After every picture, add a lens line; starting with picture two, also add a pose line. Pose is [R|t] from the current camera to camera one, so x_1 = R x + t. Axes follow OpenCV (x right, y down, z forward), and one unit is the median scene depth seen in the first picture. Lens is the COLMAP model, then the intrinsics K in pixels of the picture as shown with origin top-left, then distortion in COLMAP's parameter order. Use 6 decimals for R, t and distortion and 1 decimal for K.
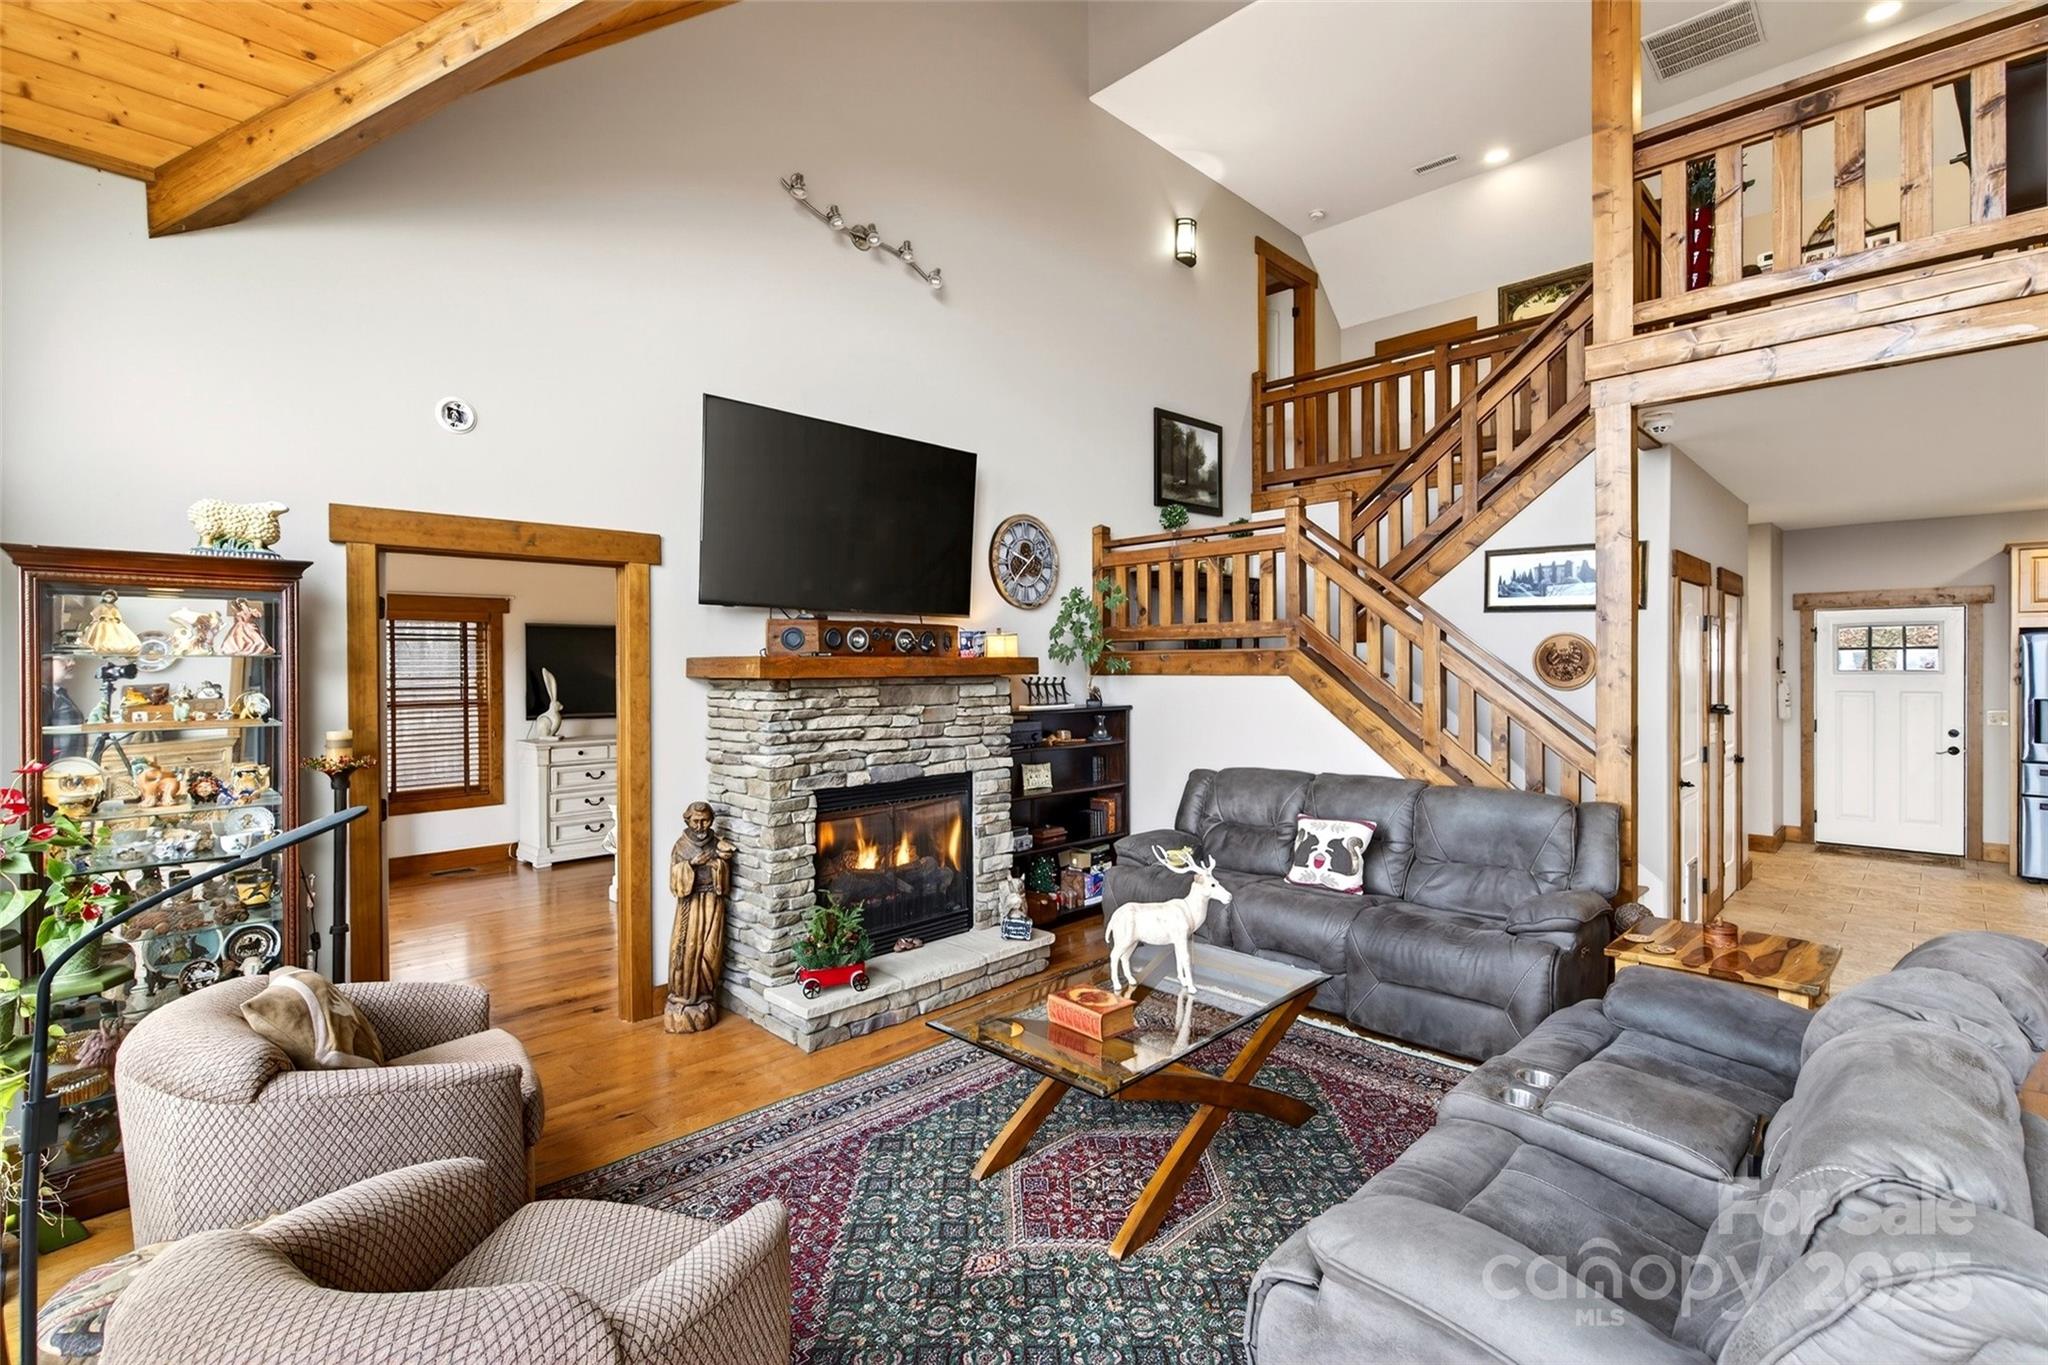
lens RADIAL K [[918.9, 0, 1017.6], [0, 918.9, 669.4], [0, 0, 1]] dist [0.004498, -0.000429]
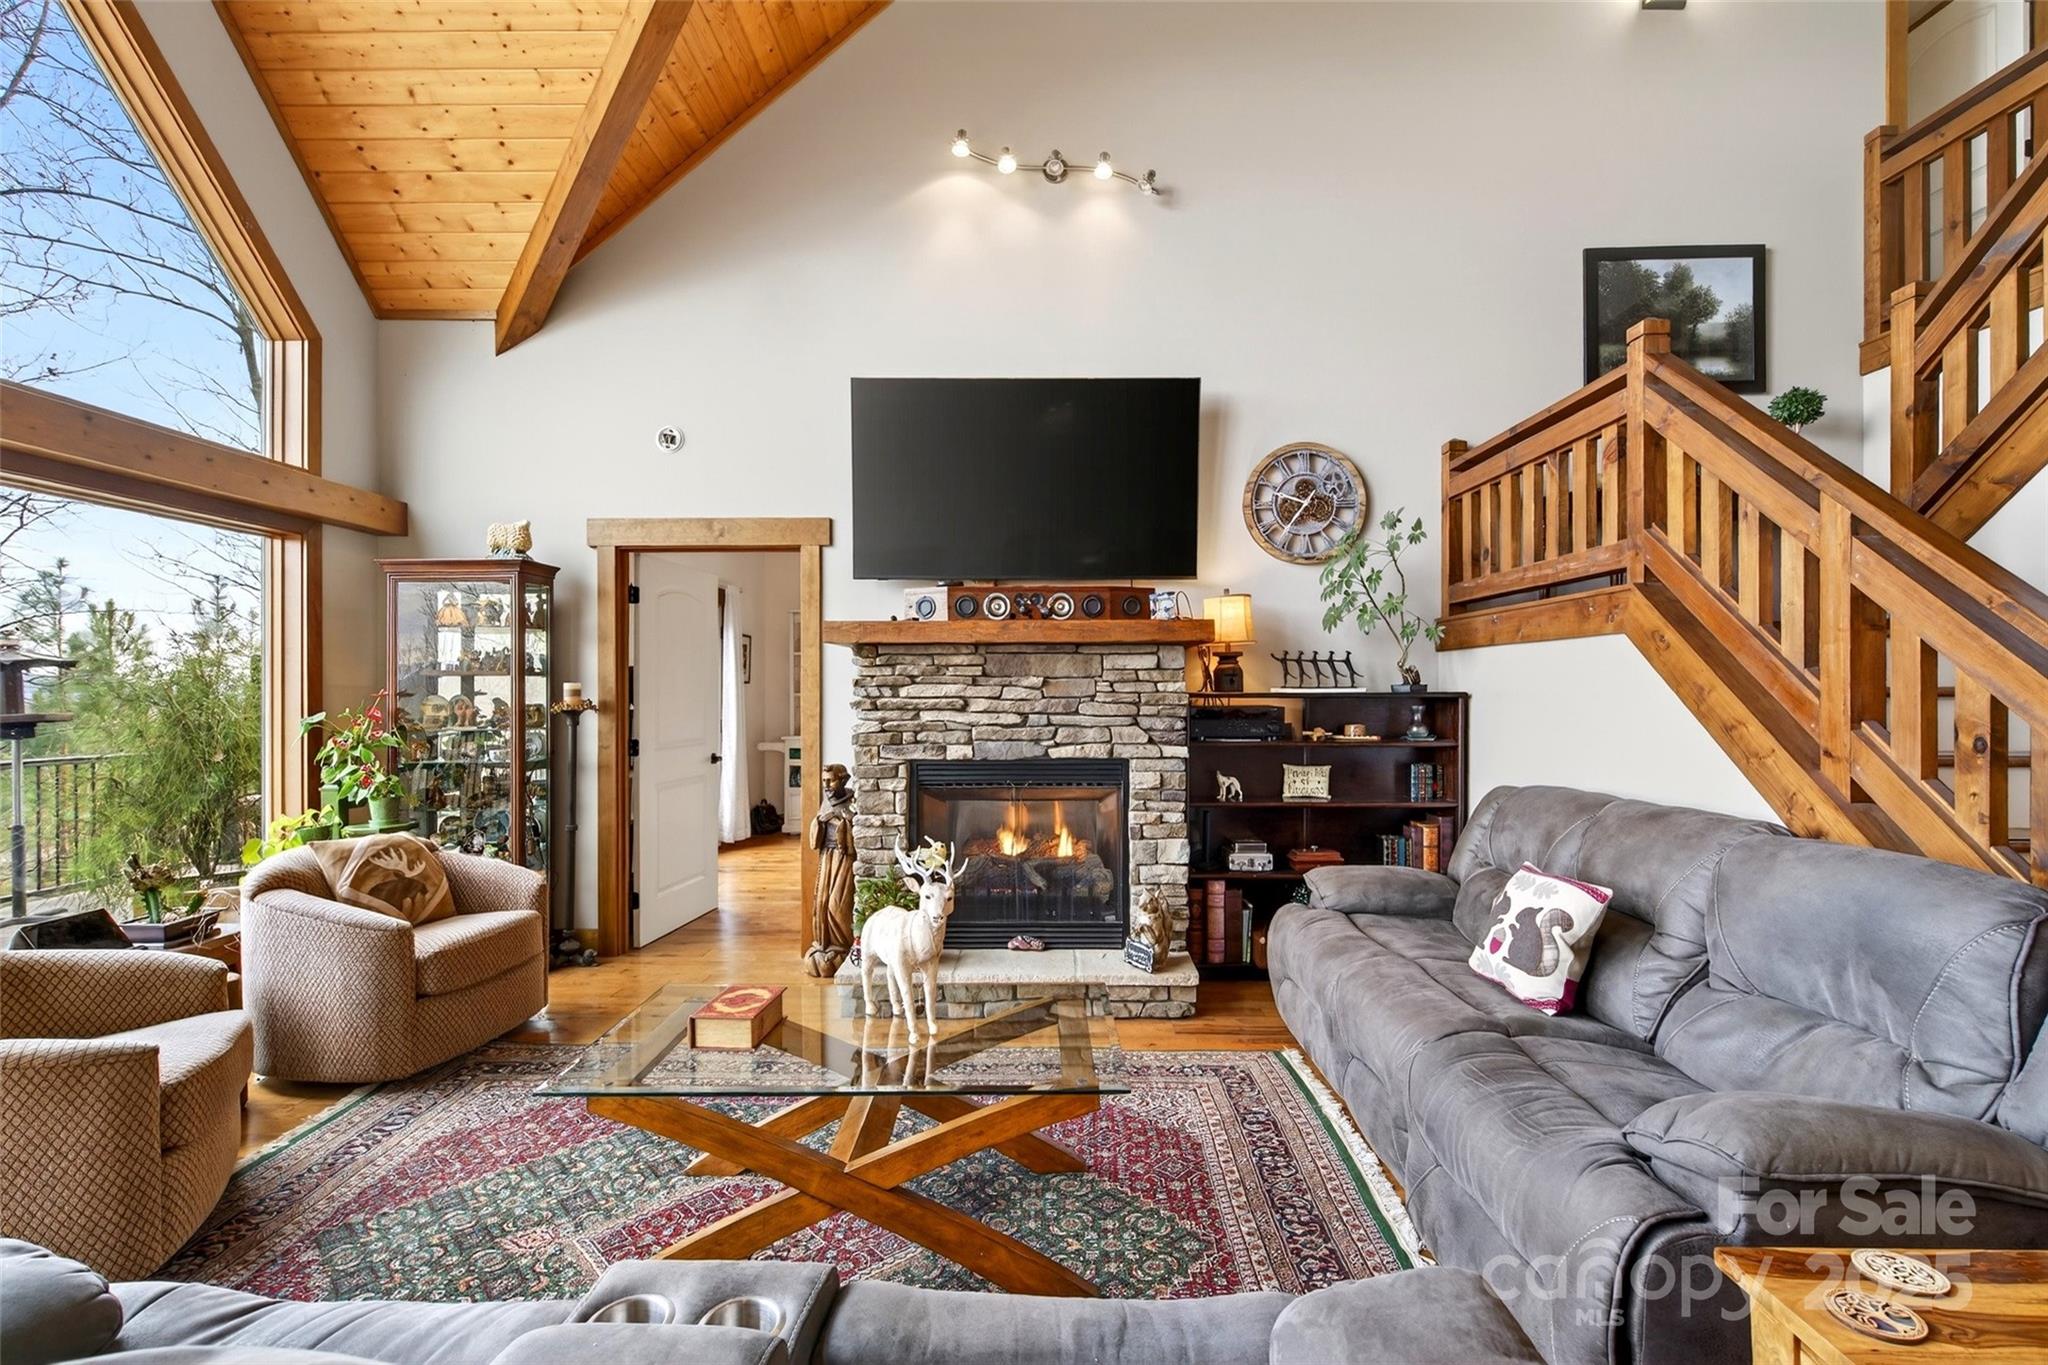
lens RADIAL K [[918.9, 0, 1024.3], [0, 918.9, 683.8], [0, 0, 1]] dist [0.004498, -0.000429]
pose [[0.704712, 0.002063, -0.709490, 0.499445], [-0.004299, 0.999990, -0.001362, 0.046574], [0.709480, 0.004010, 0.704714, 0.362267]]
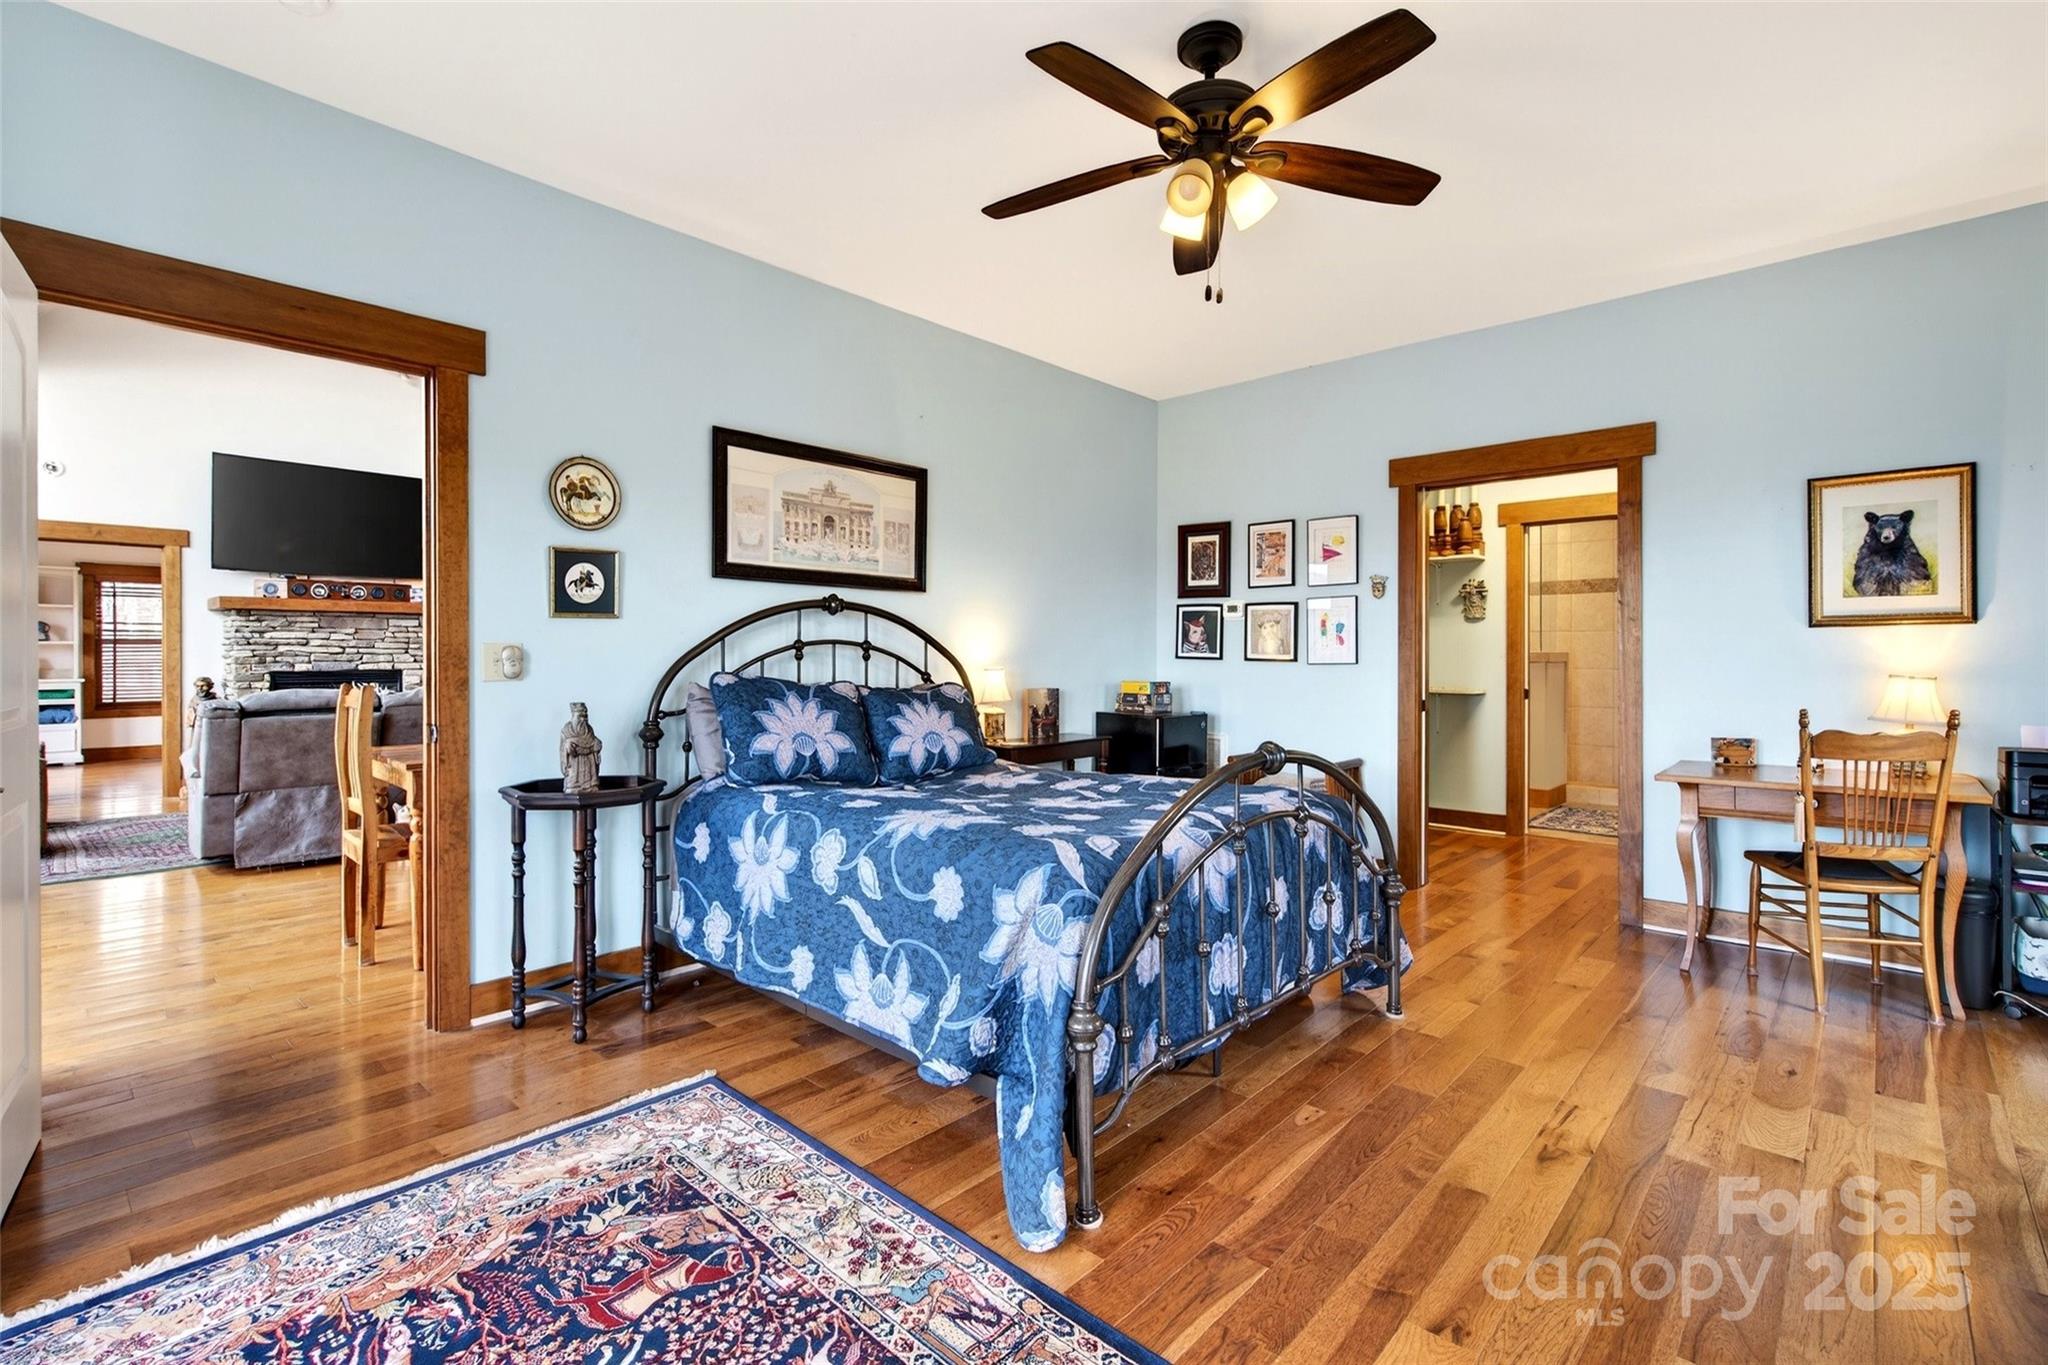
lens RADIAL K [[918.9, 0, 942.0], [0, 918.9, 654.7], [0, 0, 1]] dist [0.004498, -0.000429]
pose [[0.999830, 0.009597, 0.015725, 0.972284], [-0.009577, 0.999953, -0.001366, 0.078949], [-0.015738, 0.001216, 0.999875, -0.758598]]
